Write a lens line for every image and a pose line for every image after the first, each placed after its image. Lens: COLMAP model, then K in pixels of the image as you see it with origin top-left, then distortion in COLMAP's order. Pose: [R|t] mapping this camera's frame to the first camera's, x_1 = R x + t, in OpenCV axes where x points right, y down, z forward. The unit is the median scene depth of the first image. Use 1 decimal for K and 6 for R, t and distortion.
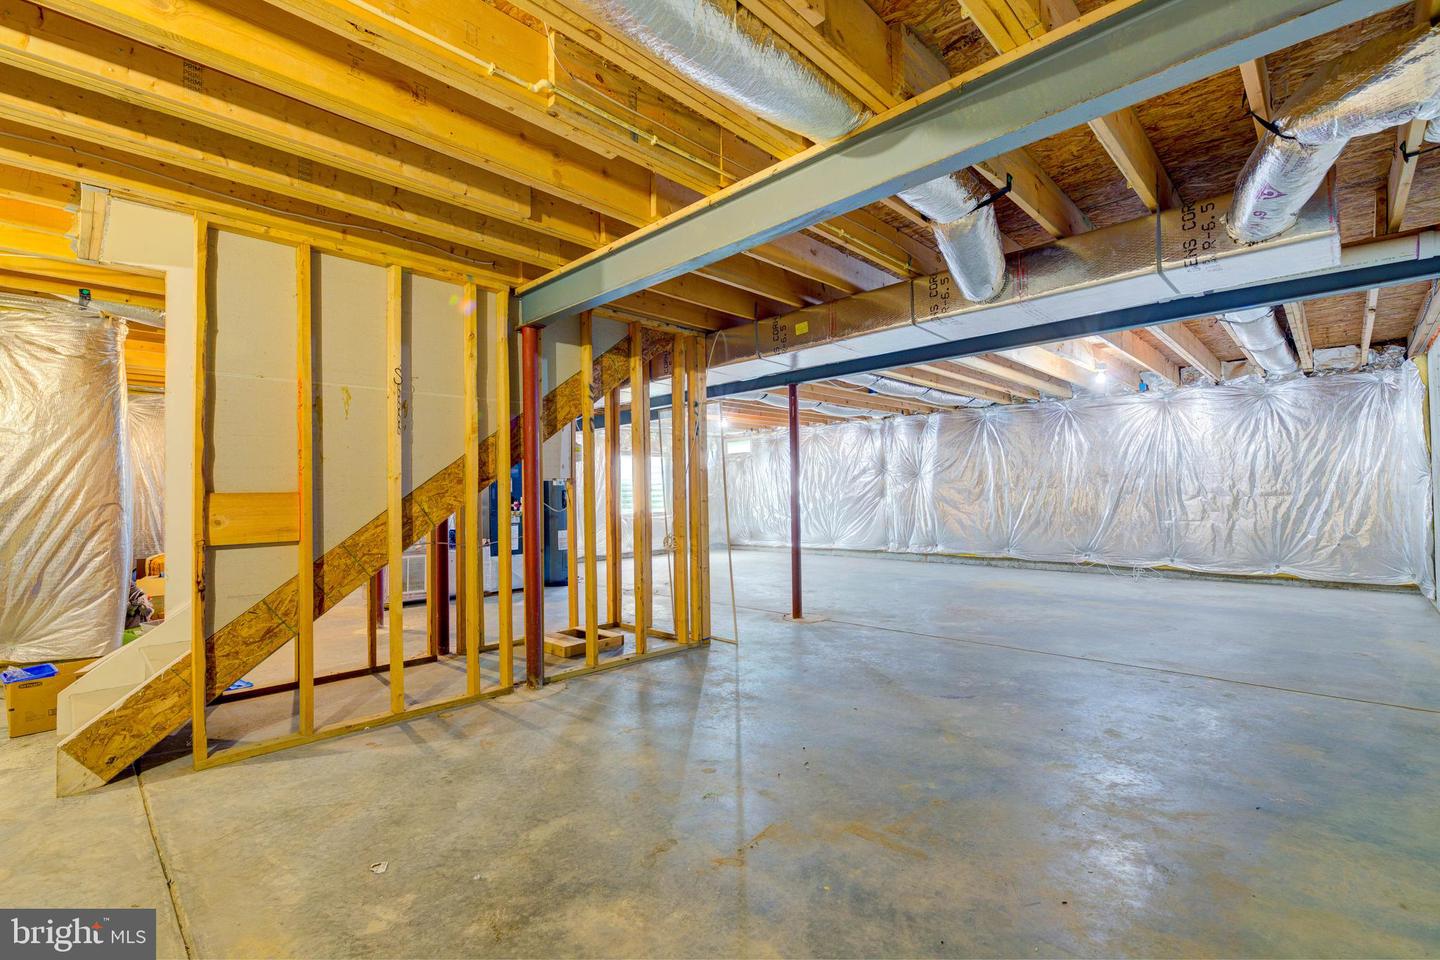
lens RADIAL K [[635.6, 0, 720.0], [0, 635.6, 480.0], [0, 0, 1]] dist [-0.000687, -0.000095]
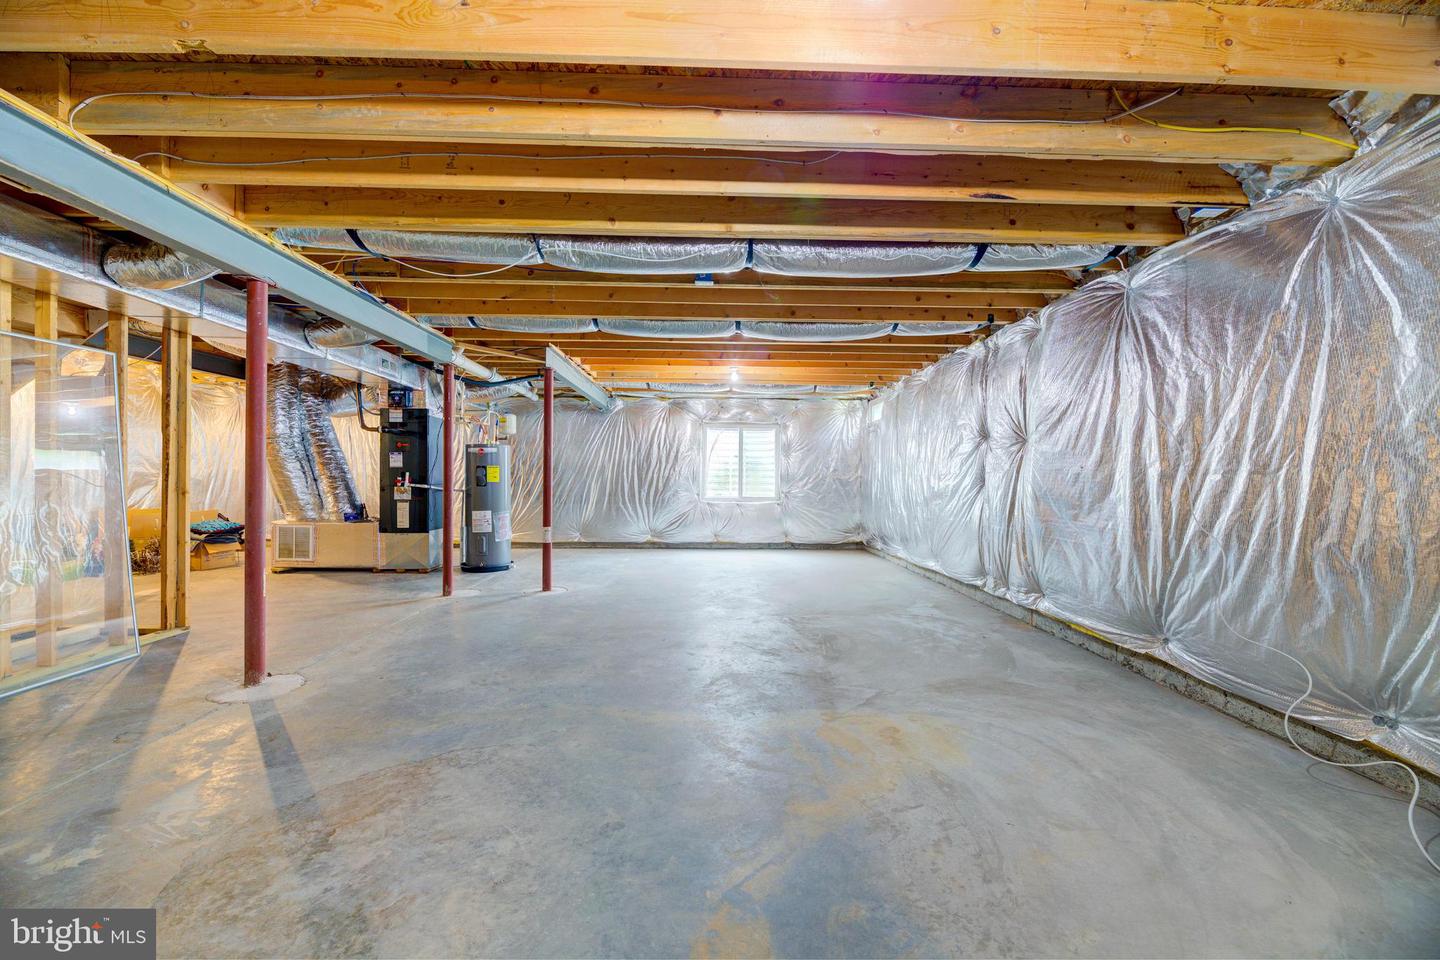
lens RADIAL K [[570.5, 0, 720.0], [0, 570.5, 480.0], [0, 0, 1]] dist [-0.000999, -0.005246]
pose [[0.724844, 0.025375, -0.688446, 0.483864], [-0.002315, 0.999405, 0.034400, 0.006034], [0.688909, -0.023341, 0.724472, 0.575266]]
